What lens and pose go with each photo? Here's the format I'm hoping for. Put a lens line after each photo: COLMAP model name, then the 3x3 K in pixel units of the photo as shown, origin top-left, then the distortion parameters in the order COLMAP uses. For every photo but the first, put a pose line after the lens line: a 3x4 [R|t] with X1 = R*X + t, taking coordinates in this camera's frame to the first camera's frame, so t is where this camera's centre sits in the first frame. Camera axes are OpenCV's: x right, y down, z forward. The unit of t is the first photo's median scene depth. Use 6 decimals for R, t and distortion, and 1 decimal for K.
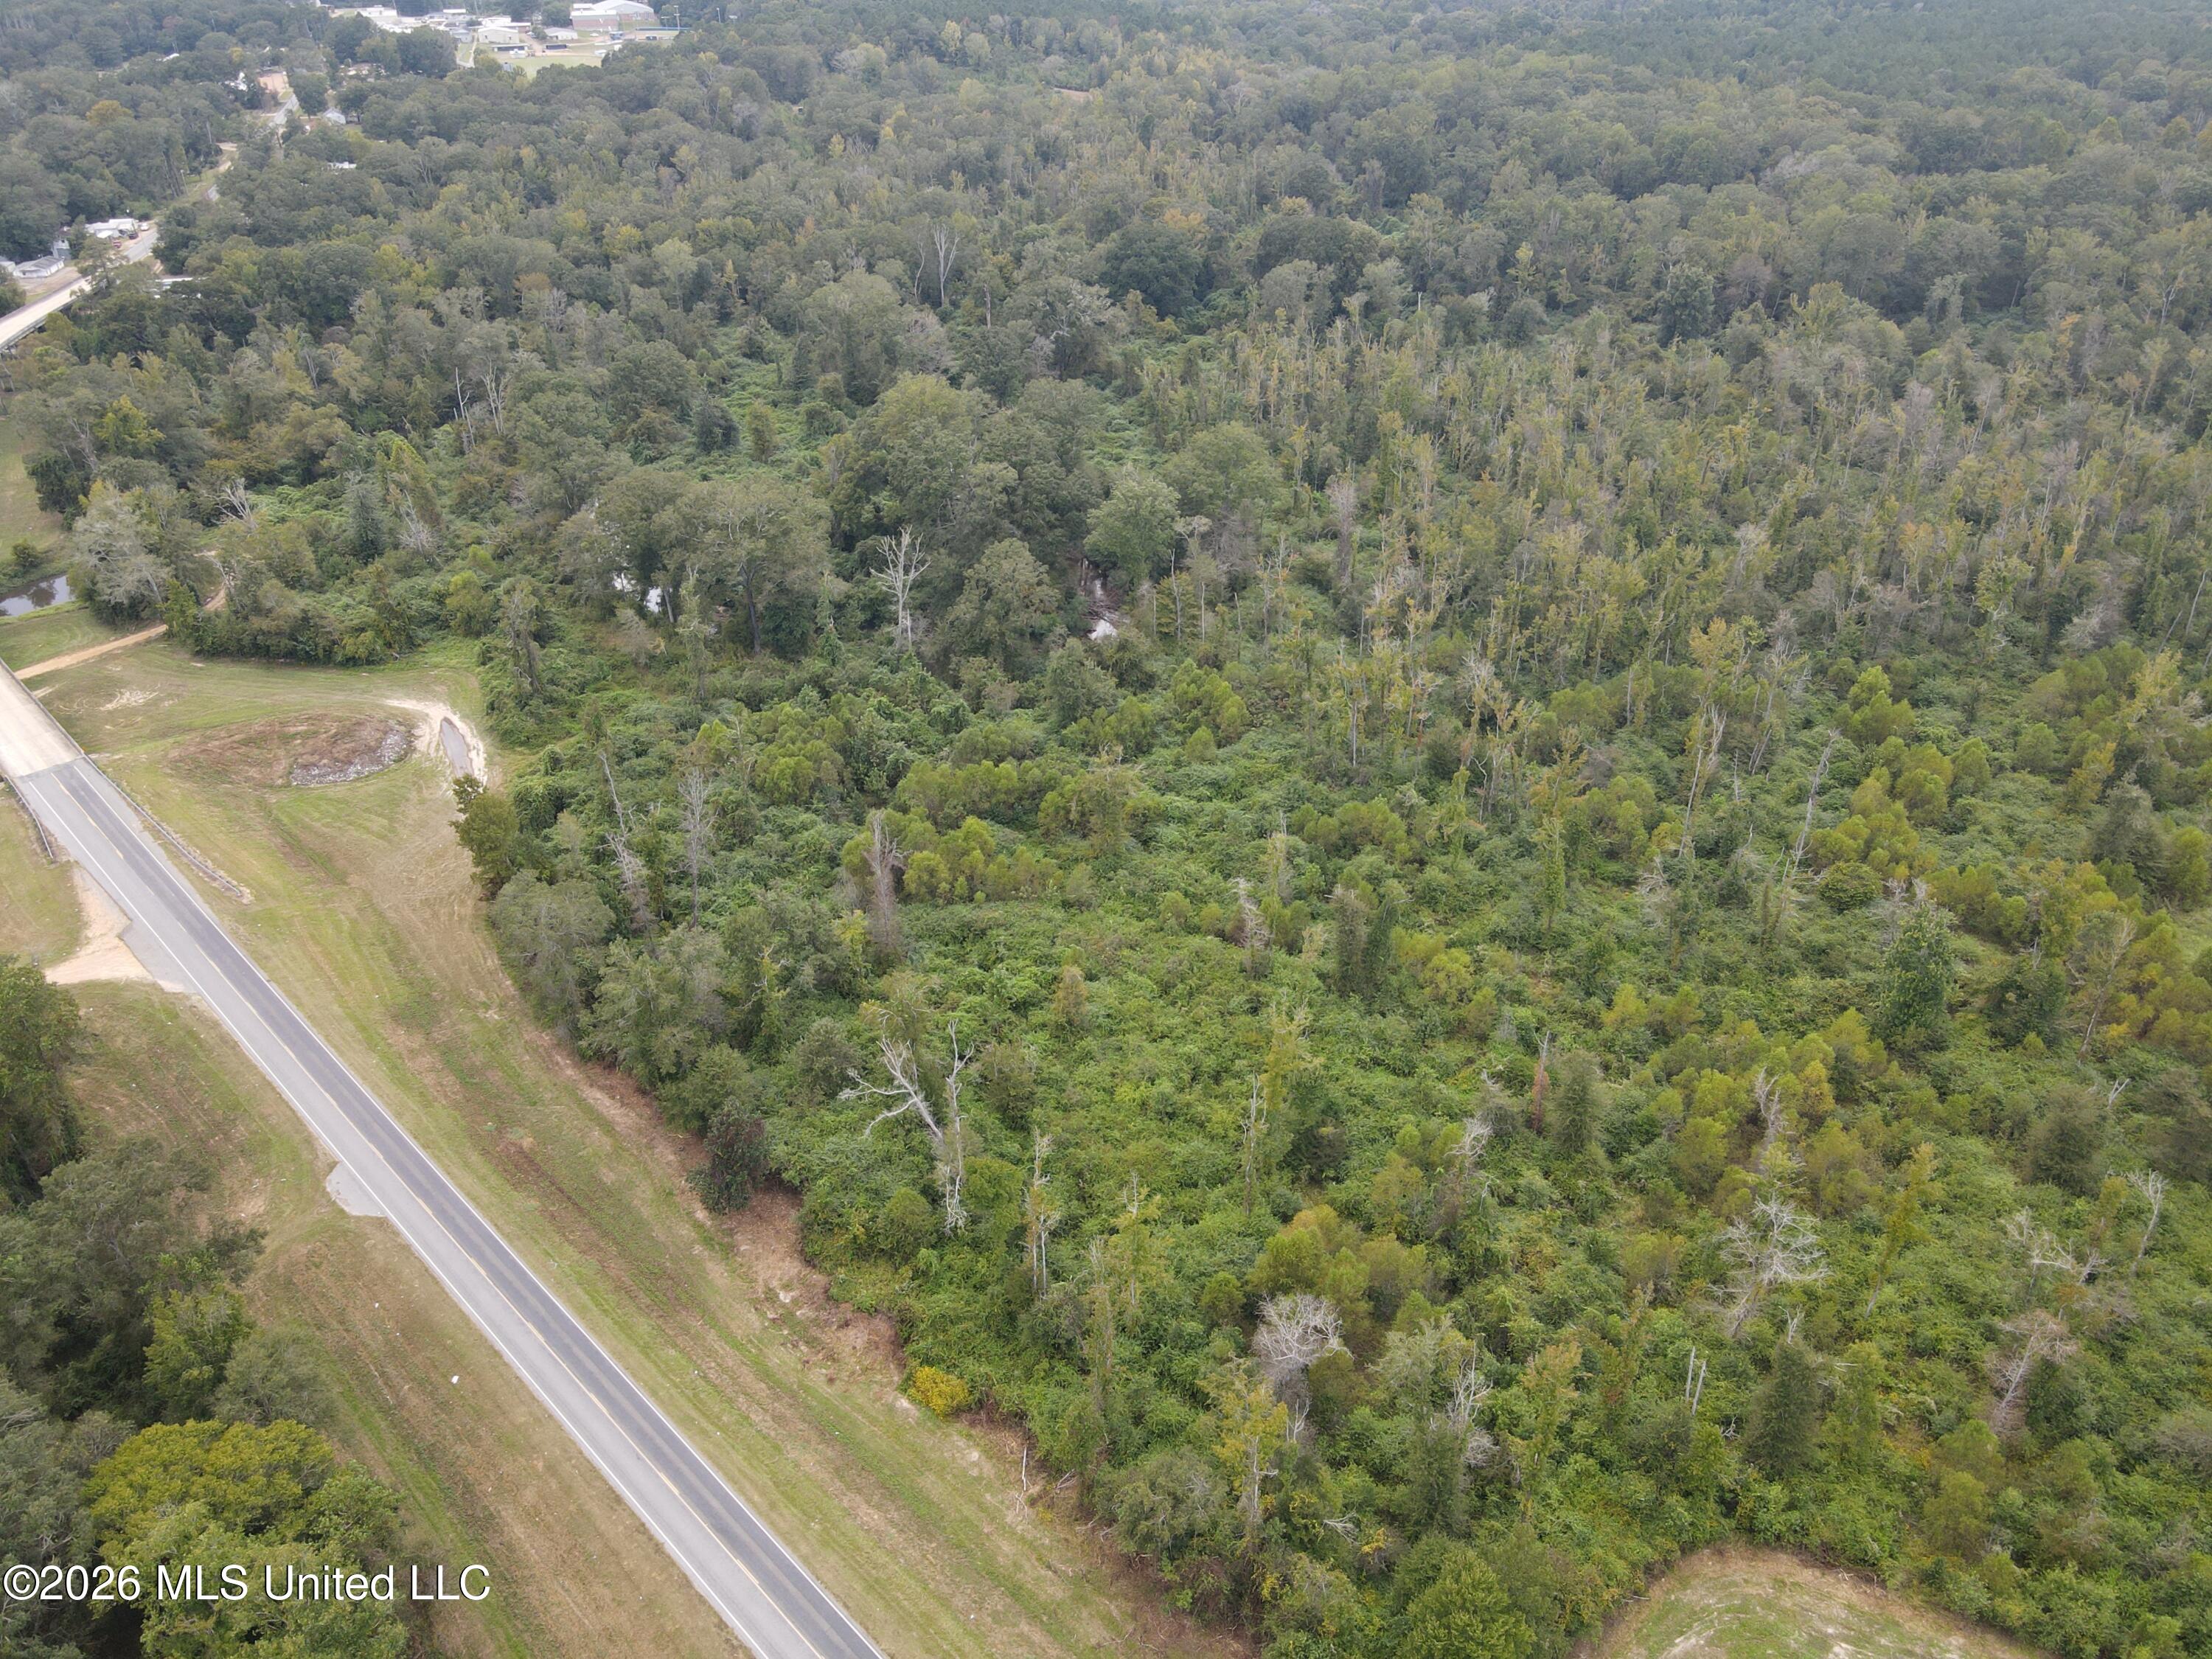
lens RADIAL K [[1591.7, 0, 1102.5], [0, 1591.7, 884.8], [0, 0, 1]] dist [0.002295, 0.013146]
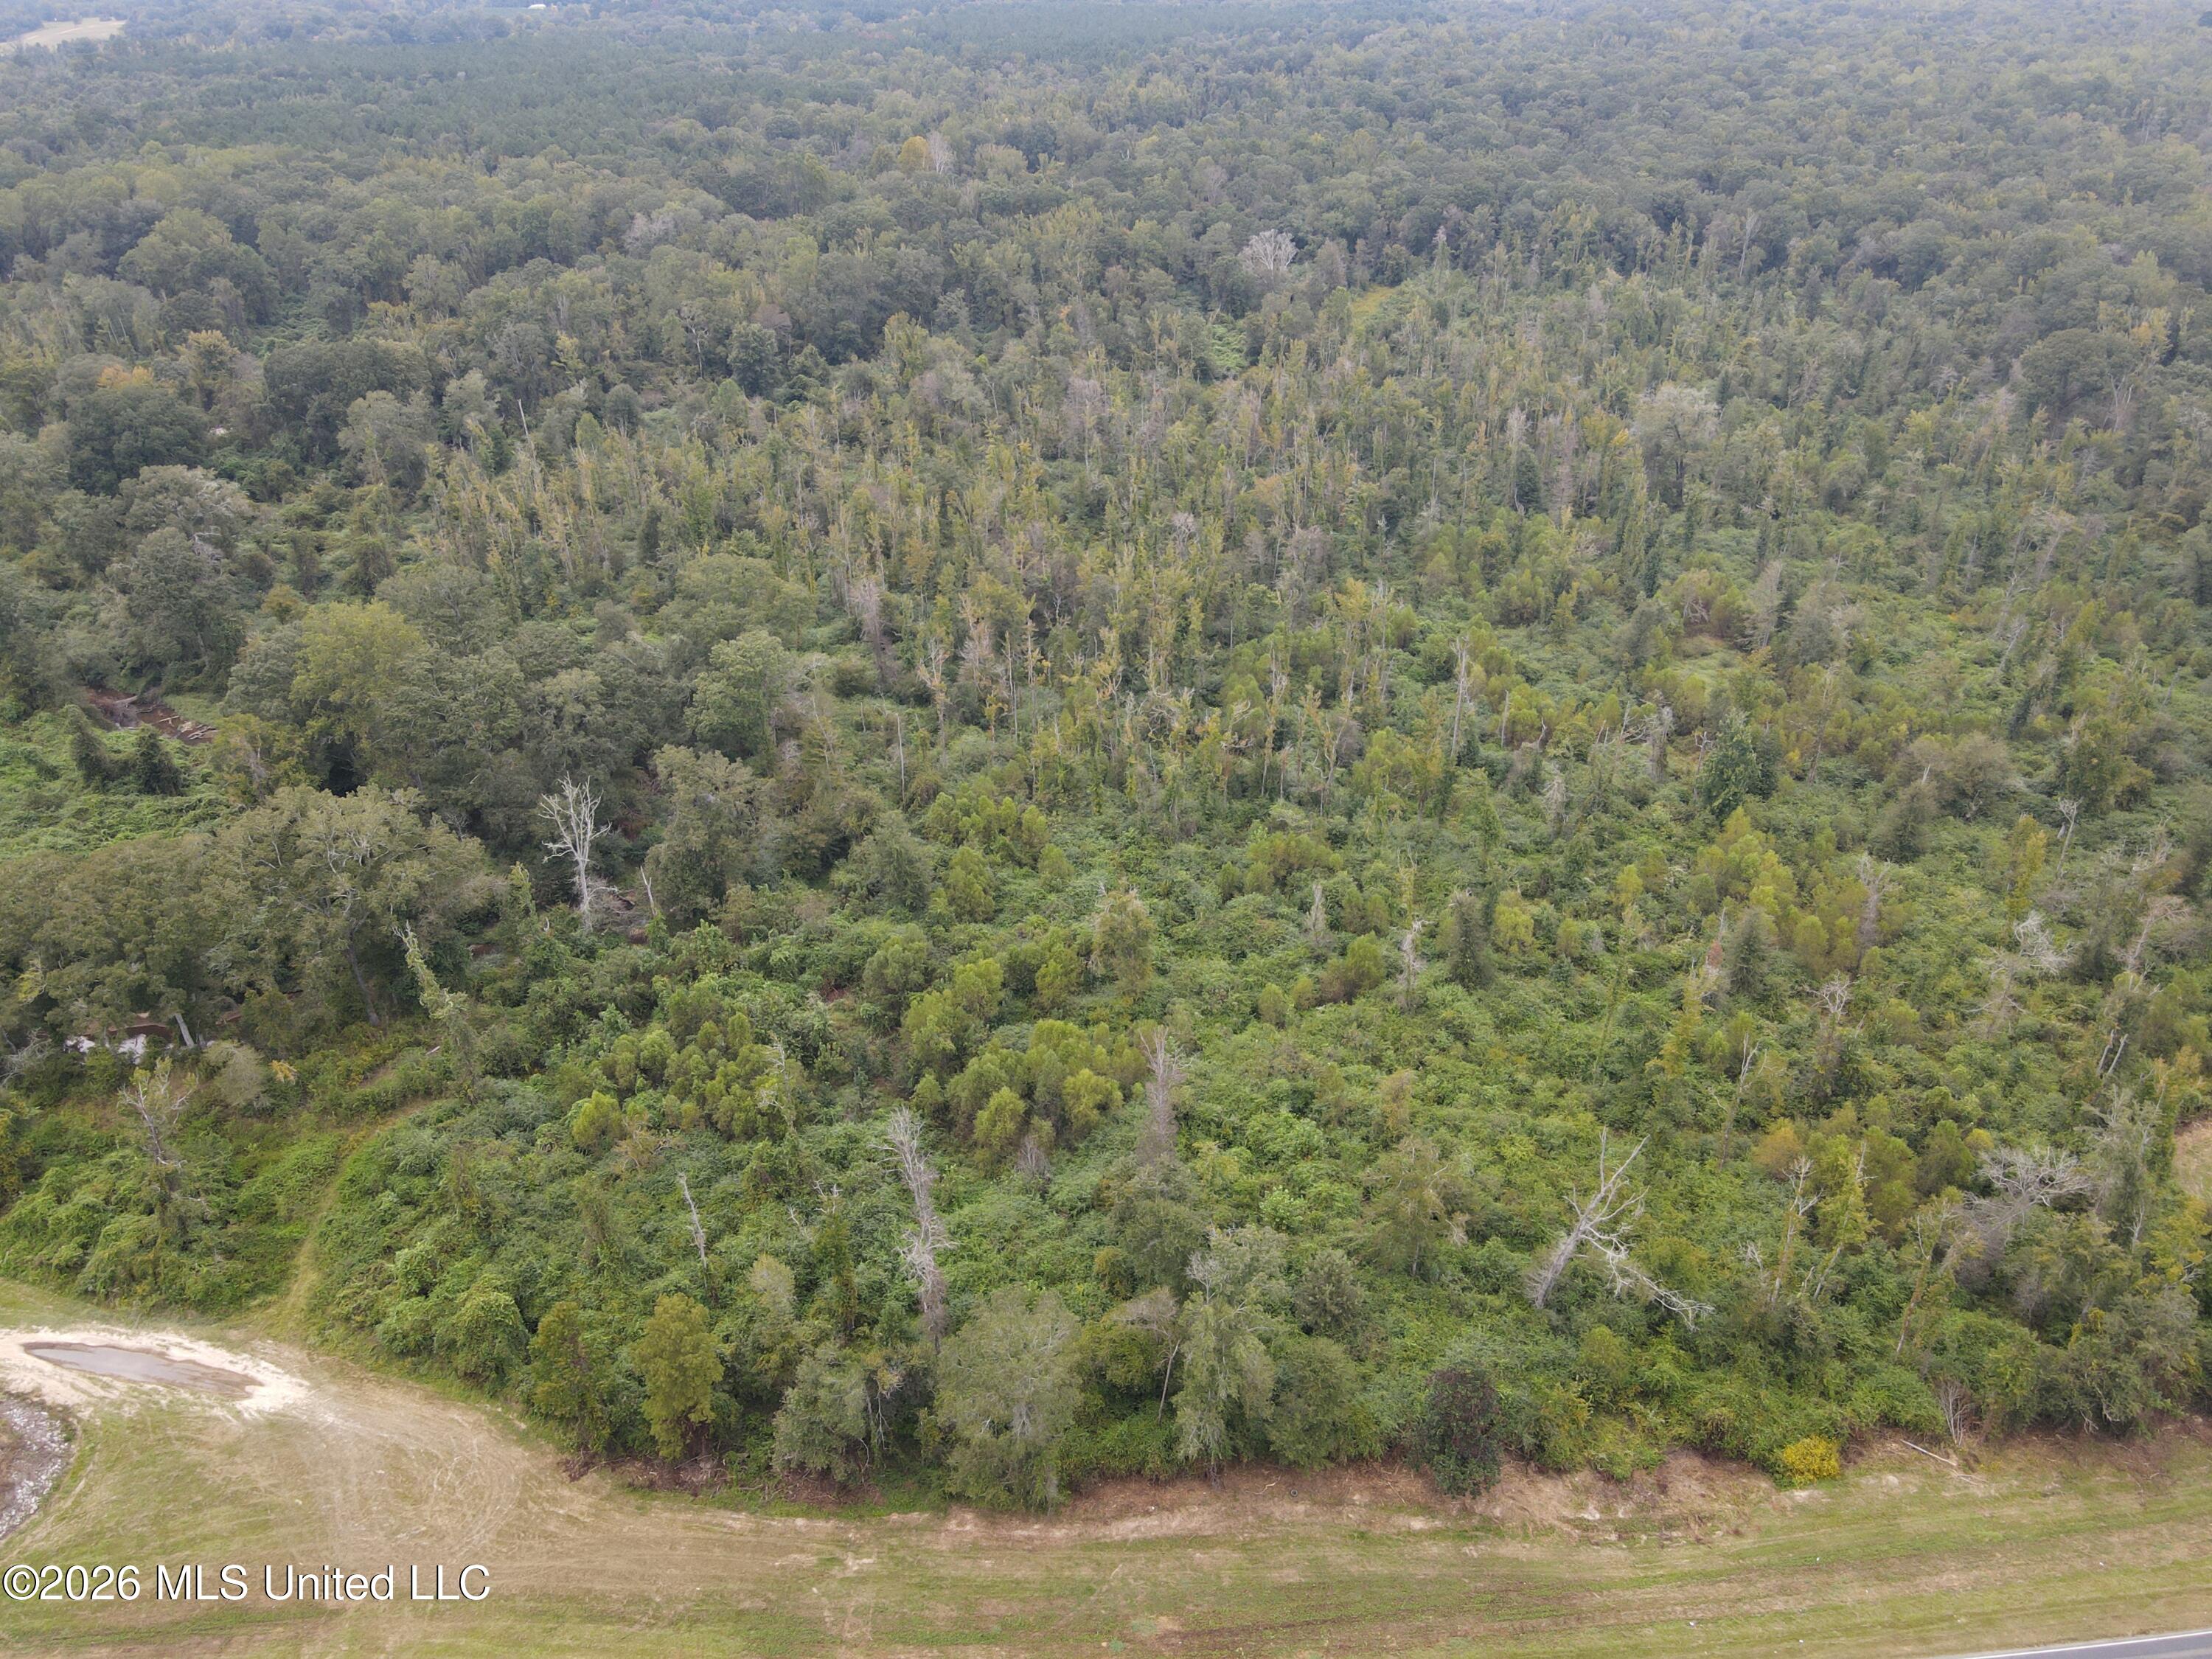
lens RADIAL K [[1591.7, 0, 1102.5], [0, 1591.7, 884.8], [0, 0, 1]] dist [0.002295, 0.013146]
pose [[0.635520, -0.397097, 0.662139, -0.590824], [0.420719, 0.897201, 0.134264, -0.207034], [-0.647387, 0.193247, 0.737255, 0.330467]]
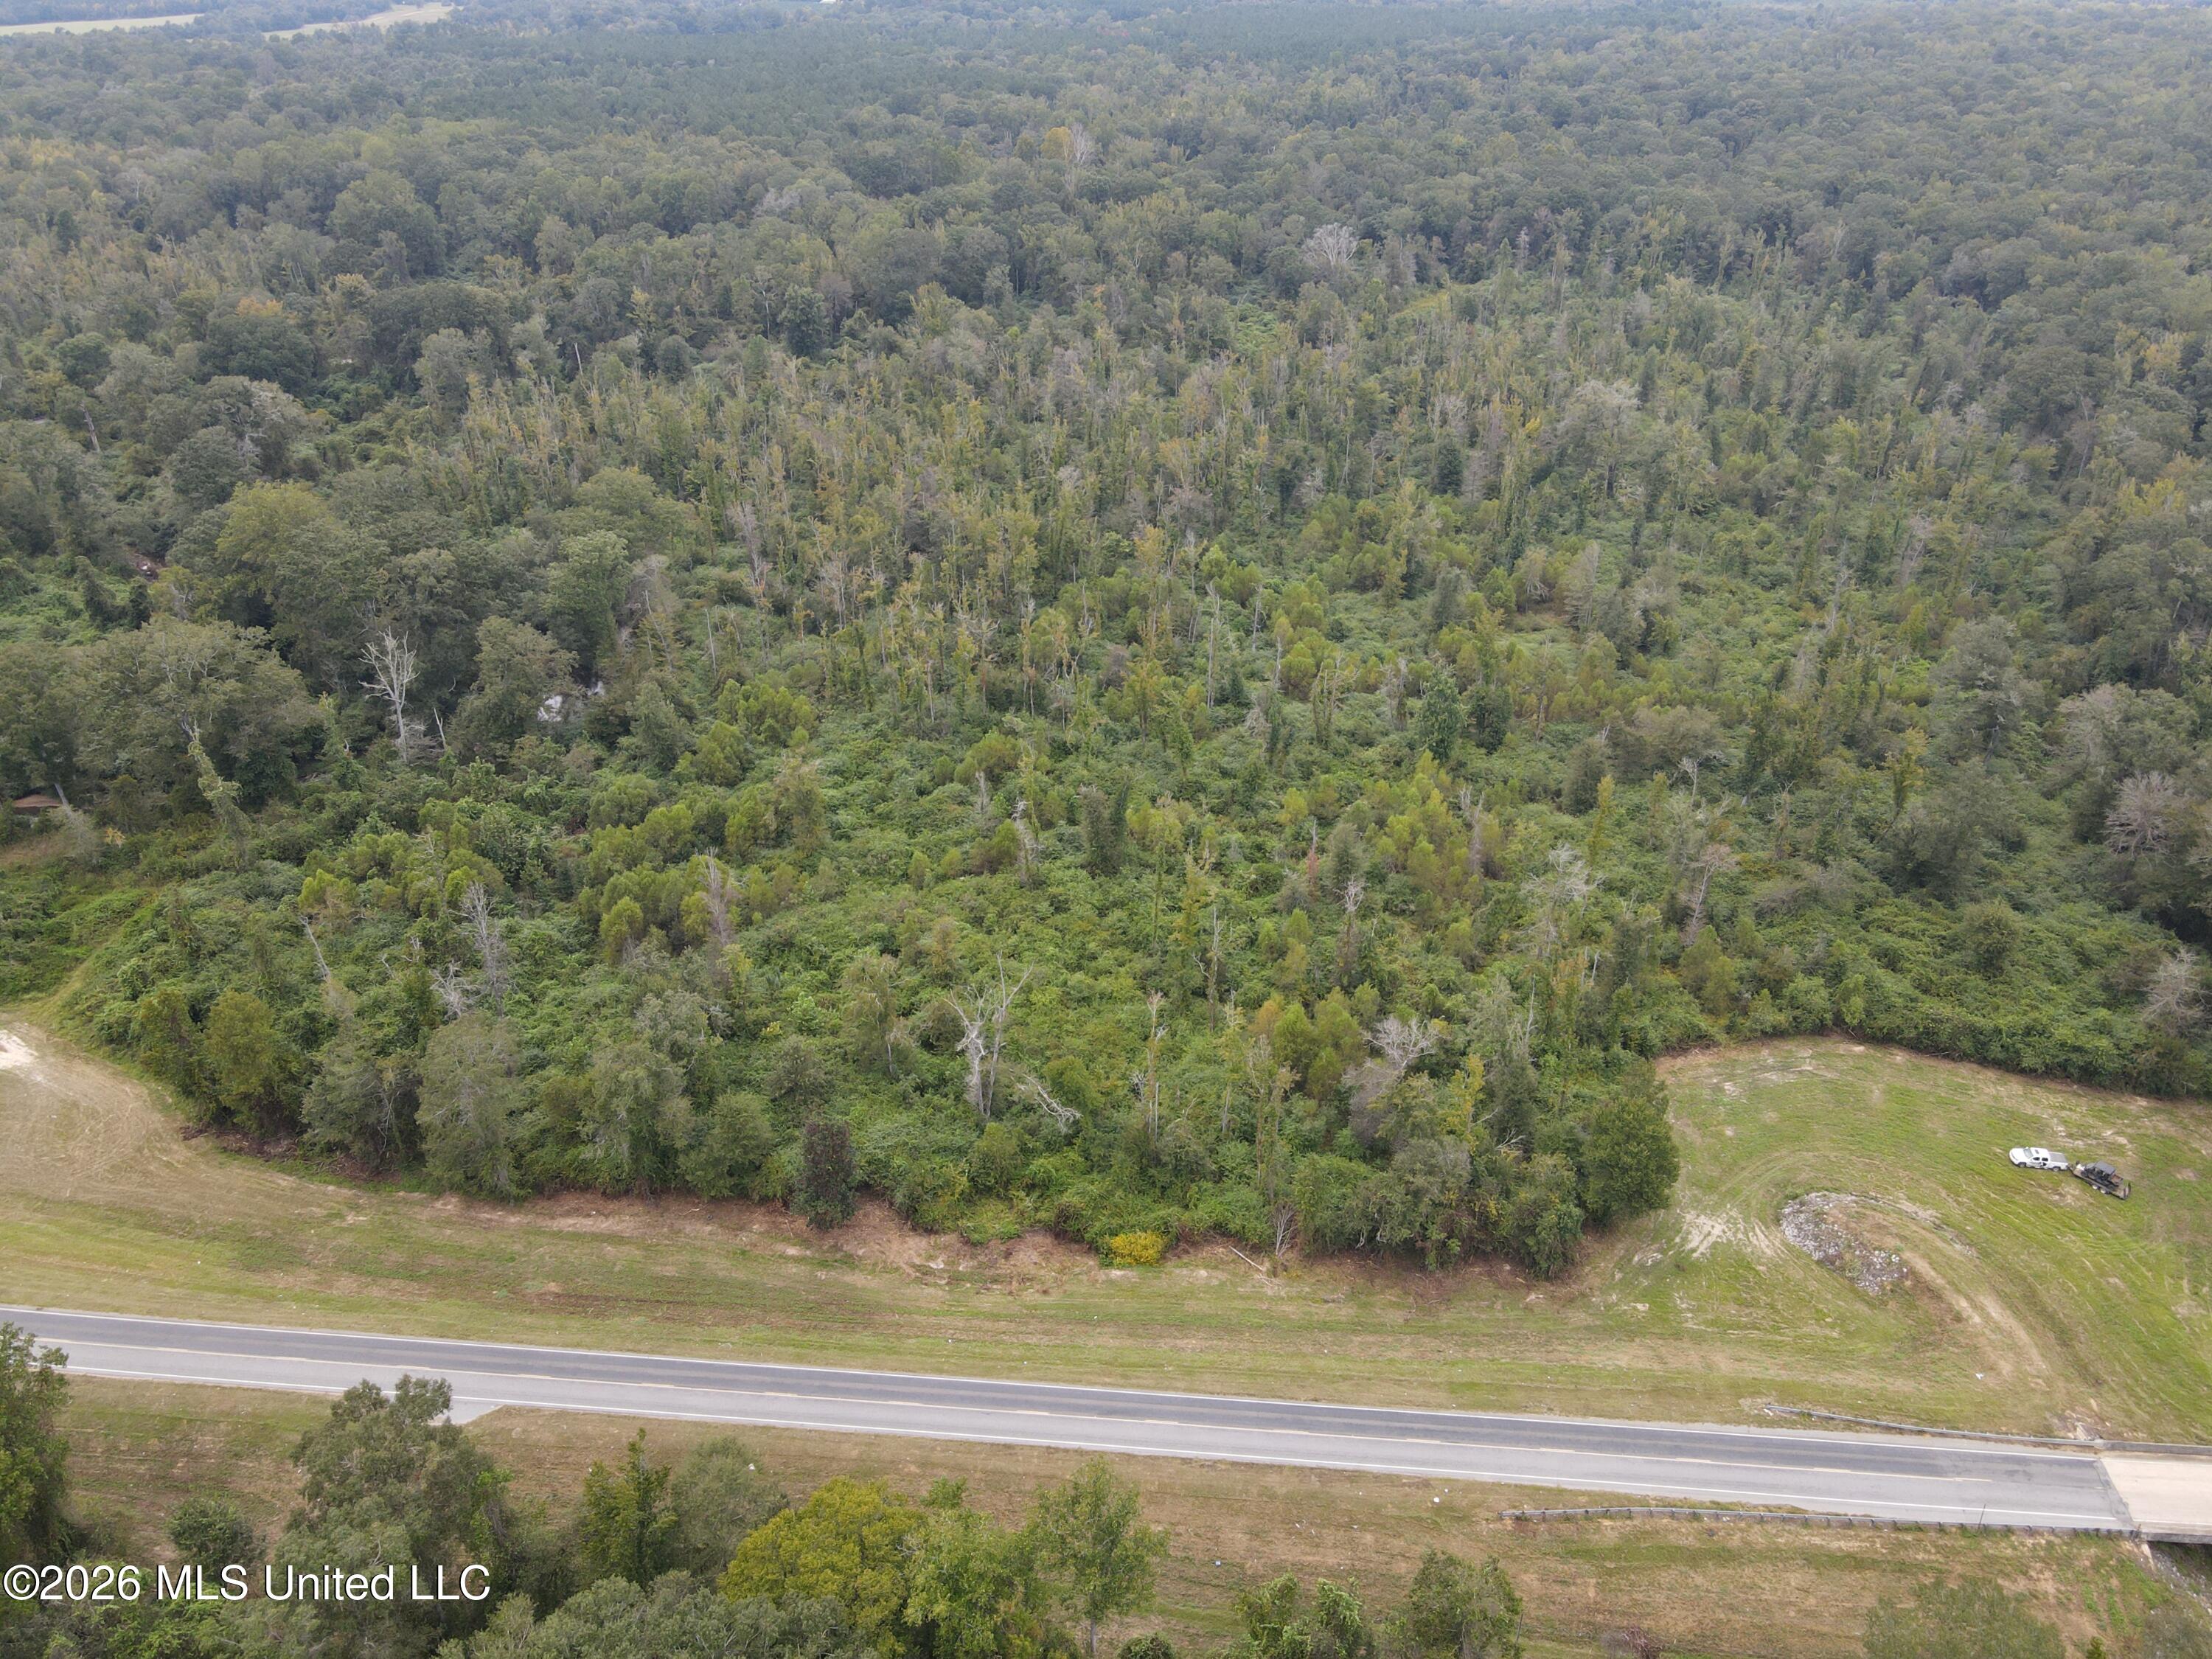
lens RADIAL K [[1591.7, 0, 1102.5], [0, 1591.7, 884.8], [0, 0, 1]] dist [0.002295, 0.013146]
pose [[0.762205, -0.327686, 0.558270, -0.449045], [0.345667, 0.935194, 0.076989, -0.013826], [-0.547319, 0.134294, 0.826079, 0.027118]]
